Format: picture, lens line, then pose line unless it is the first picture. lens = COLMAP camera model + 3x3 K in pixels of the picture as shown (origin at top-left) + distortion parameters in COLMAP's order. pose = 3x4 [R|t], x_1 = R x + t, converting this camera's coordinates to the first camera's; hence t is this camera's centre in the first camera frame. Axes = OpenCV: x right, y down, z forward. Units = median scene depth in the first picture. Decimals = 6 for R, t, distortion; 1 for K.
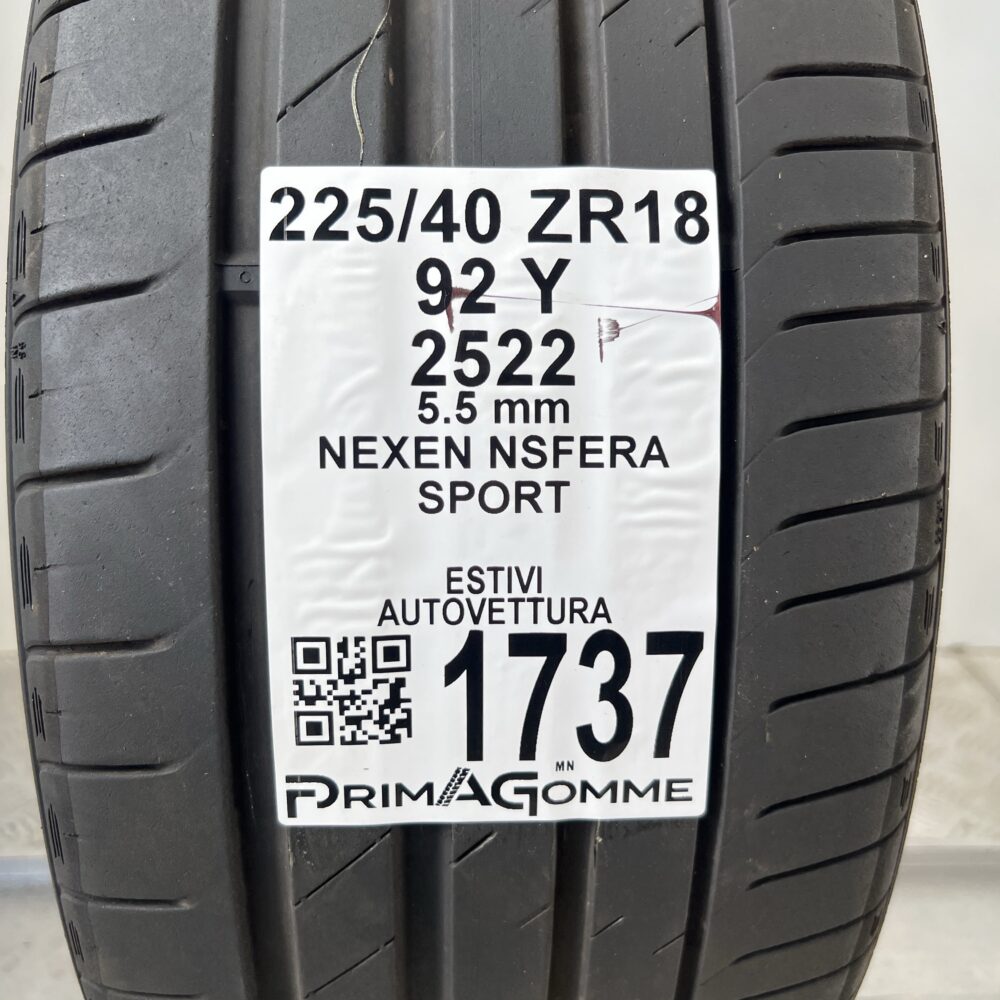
lens RADIAL K [[1039.3, 0, 500.0], [0, 1039.3, 500.0], [0, 0, 1]] dist [0.017515, -0.008033]
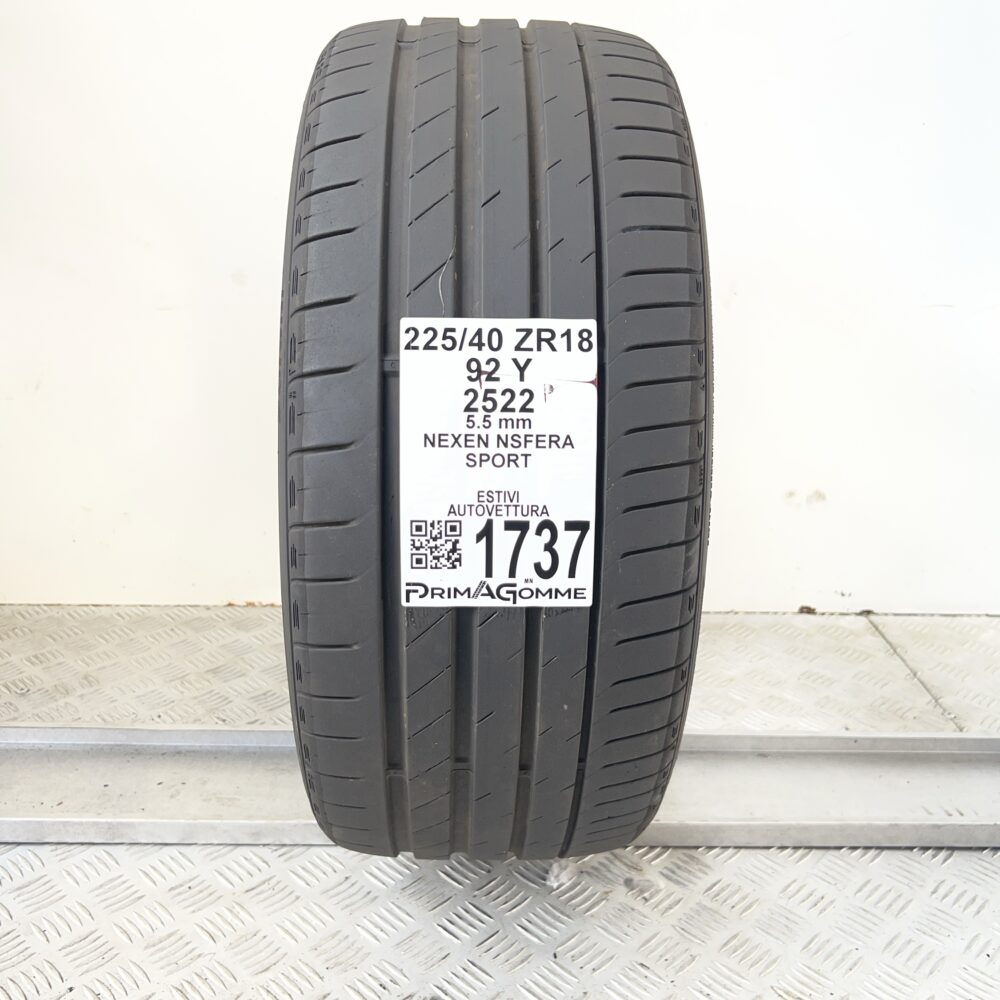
lens RADIAL K [[1039.3, 0, 500.0], [0, 1039.3, 500.0], [0, 0, 1]] dist [0.017515, -0.008033]
pose [[0.999777, 0.011822, -0.017470, 0.038646], [-0.011846, 0.999929, -0.001287, 0.086867], [0.017454, 0.001494, 0.999847, -1.297858]]
